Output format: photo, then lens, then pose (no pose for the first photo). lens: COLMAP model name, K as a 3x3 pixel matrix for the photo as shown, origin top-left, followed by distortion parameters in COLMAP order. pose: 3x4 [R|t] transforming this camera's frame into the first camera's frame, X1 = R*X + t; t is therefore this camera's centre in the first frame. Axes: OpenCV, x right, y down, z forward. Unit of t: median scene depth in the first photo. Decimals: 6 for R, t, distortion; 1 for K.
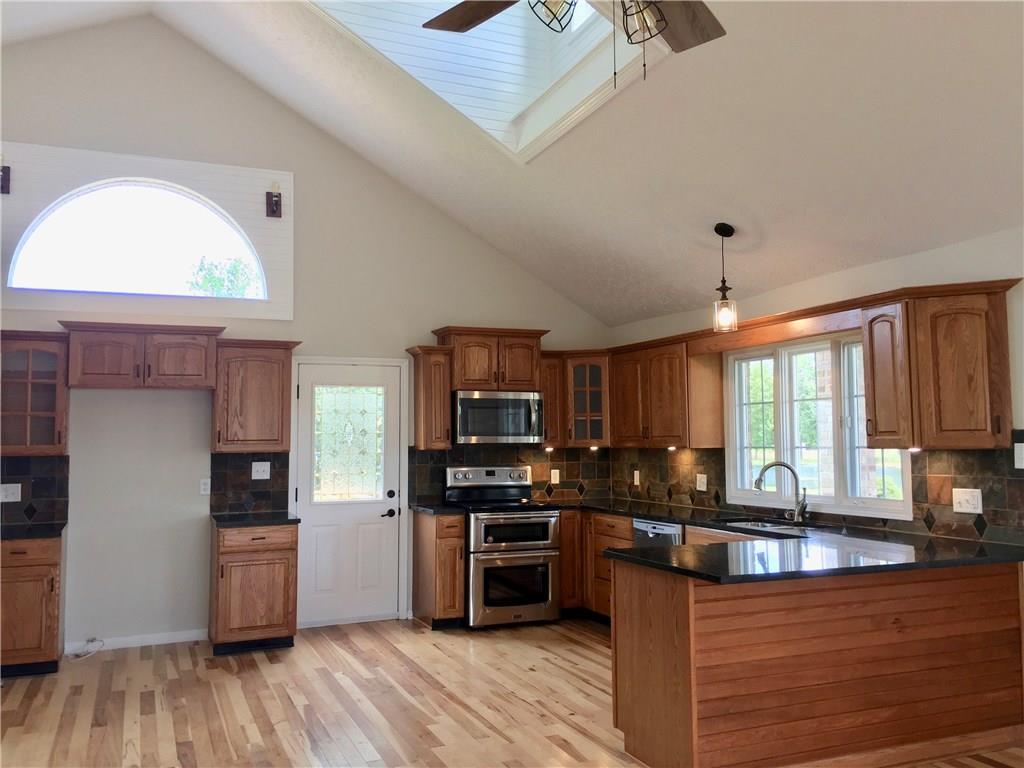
lens RADIAL K [[878.7, 0, 513.6], [0, 878.7, 376.0], [0, 0, 1]] dist [0.072160, -0.088433]
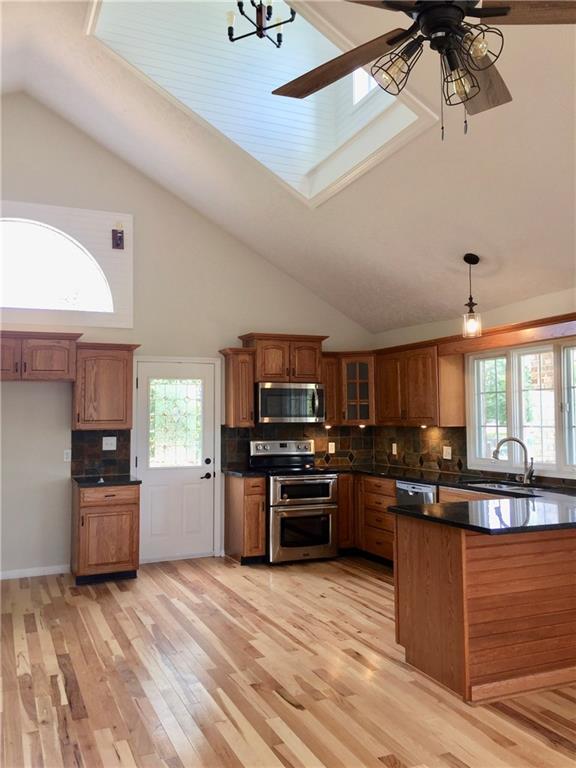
lens RADIAL K [[659.0, 0, 283.2], [0, 659.0, 380.1], [0, 0, 1]] dist [0.072160, -0.088433]
pose [[0.999980, 0.000981, 0.006323, -0.038448], [-0.001073, 0.999893, 0.014555, -0.001337], [-0.006308, -0.014561, 0.999874, 0.023239]]
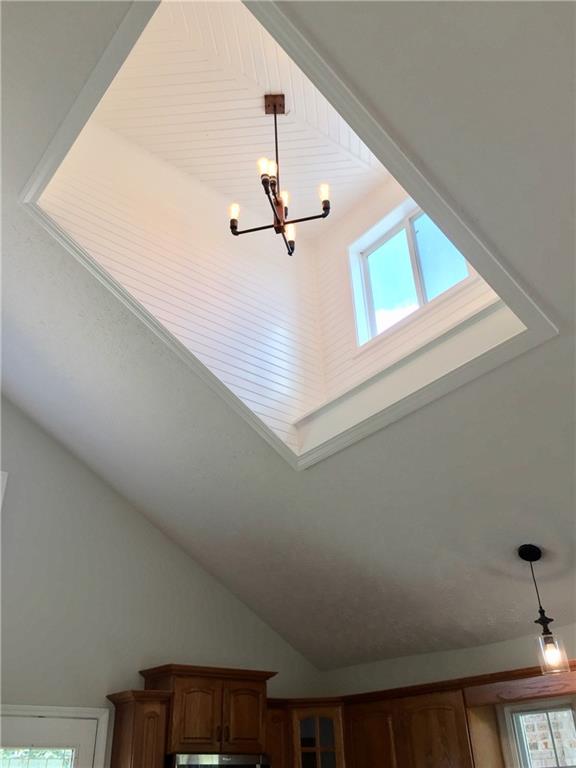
lens RADIAL K [[659.0, 0, 282.7], [0, 659.0, 381.3], [0, 0, 1]] dist [0.072160, -0.088433]
pose [[0.962745, 0.124627, 0.239978, -0.174760], [0.000196, 0.887139, -0.461503, -0.003777], [-0.270409, 0.444357, 0.854064, 0.353739]]
